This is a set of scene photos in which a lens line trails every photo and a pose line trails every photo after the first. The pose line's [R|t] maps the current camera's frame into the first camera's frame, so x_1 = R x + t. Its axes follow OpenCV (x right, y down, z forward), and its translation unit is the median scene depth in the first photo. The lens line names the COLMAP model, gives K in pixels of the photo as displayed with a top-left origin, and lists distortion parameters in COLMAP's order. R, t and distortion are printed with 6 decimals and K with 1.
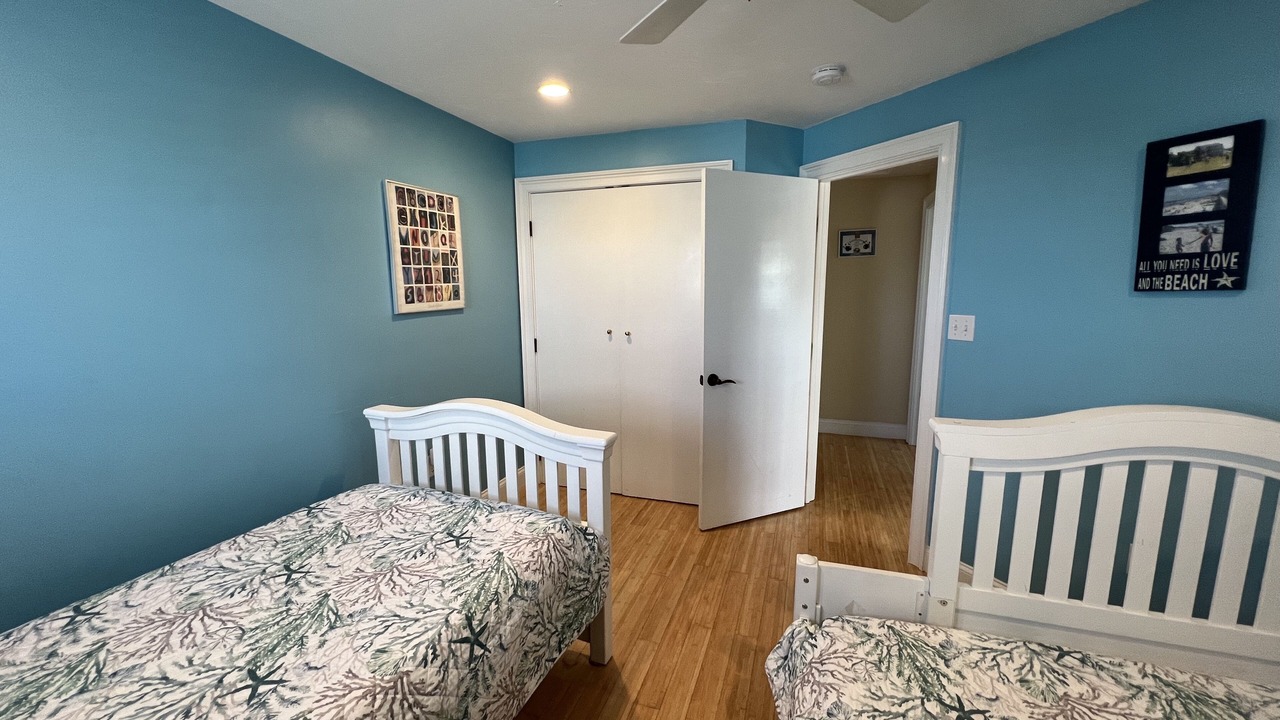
lens RADIAL K [[513.5, 0, 640.0], [0, 513.5, 360.0], [0, 0, 1]] dist [-0.000348, 0.000105]
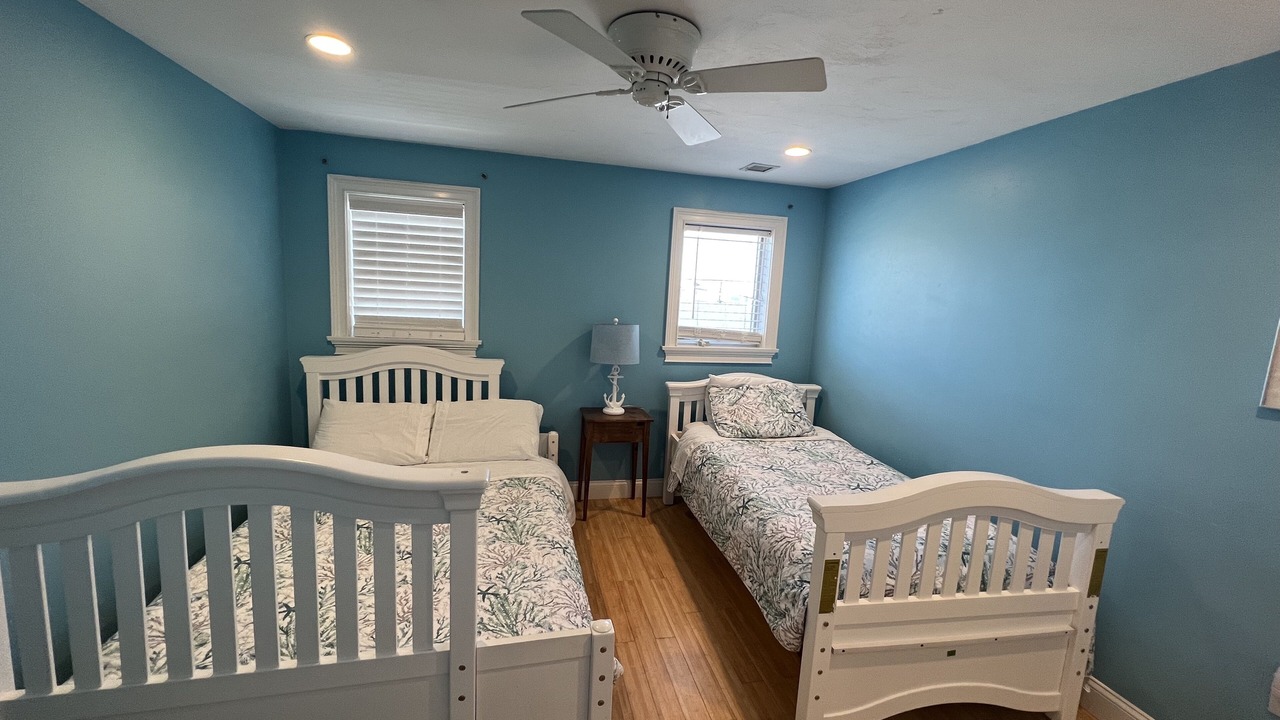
lens RADIAL K [[513.5, 0, 640.0], [0, 513.5, 360.0], [0, 0, 1]] dist [-0.000348, 0.000105]
pose [[-0.848232, 0.031419, -0.528693, 0.974058], [-0.129667, 0.955539, 0.264823, -0.414114], [0.513507, 0.293186, -0.806444, 2.155294]]
